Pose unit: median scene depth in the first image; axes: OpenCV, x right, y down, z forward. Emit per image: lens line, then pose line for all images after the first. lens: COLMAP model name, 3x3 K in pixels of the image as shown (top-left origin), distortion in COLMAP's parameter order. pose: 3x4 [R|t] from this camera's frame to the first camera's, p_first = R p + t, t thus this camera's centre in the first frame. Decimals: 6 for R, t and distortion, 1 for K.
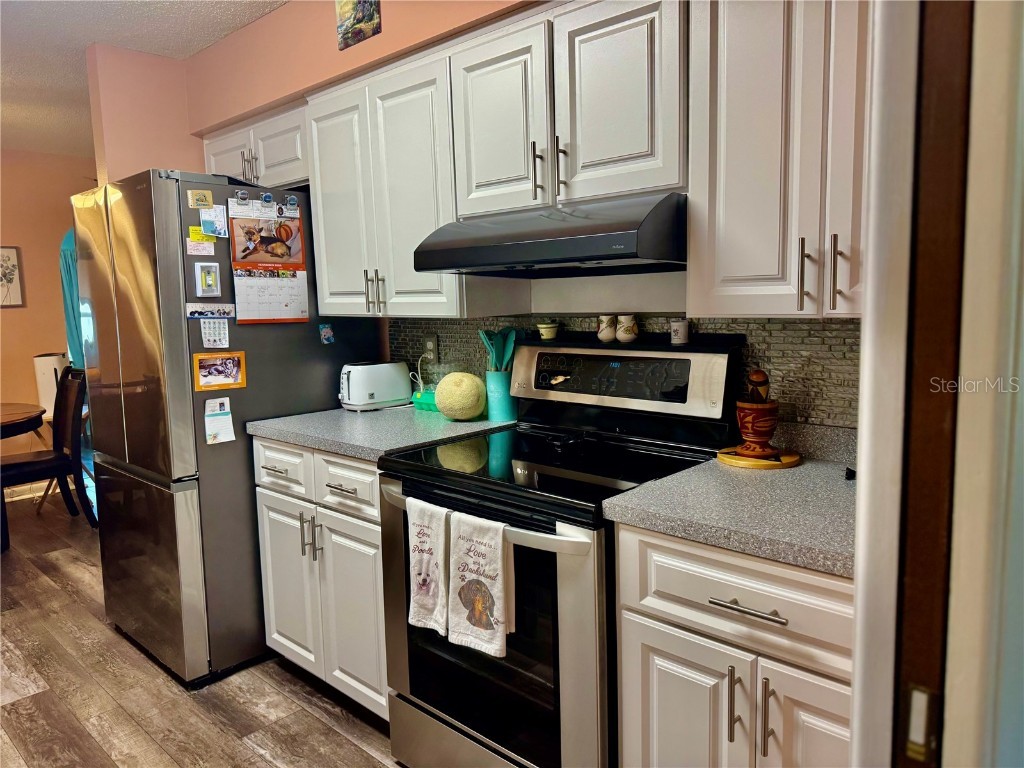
lens RADIAL K [[719.6, 0, 506.3], [0, 719.6, 388.0], [0, 0, 1]] dist [0.062753, -0.067906]
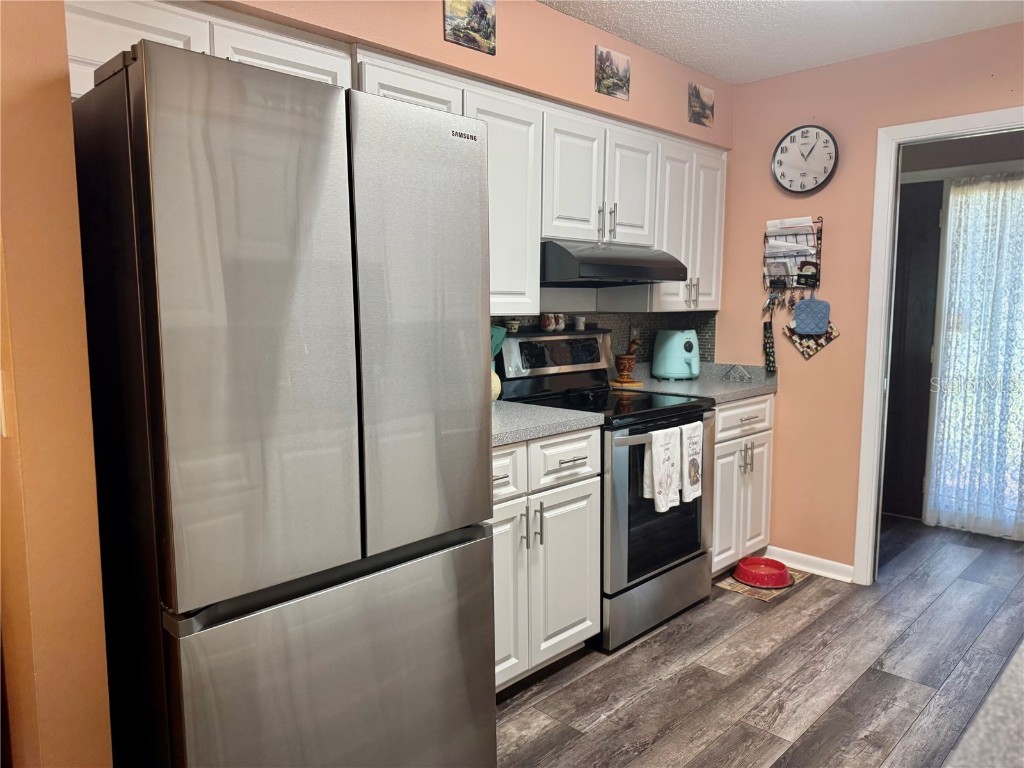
lens RADIAL K [[719.6, 0, 505.6], [0, 719.6, 384.8], [0, 0, 1]] dist [0.062753, -0.067906]
pose [[0.018475, -0.086158, 0.996110, -1.384110], [0.129552, 0.988088, 0.083062, -0.090440], [-0.991400, 0.127514, 0.029417, 1.070776]]
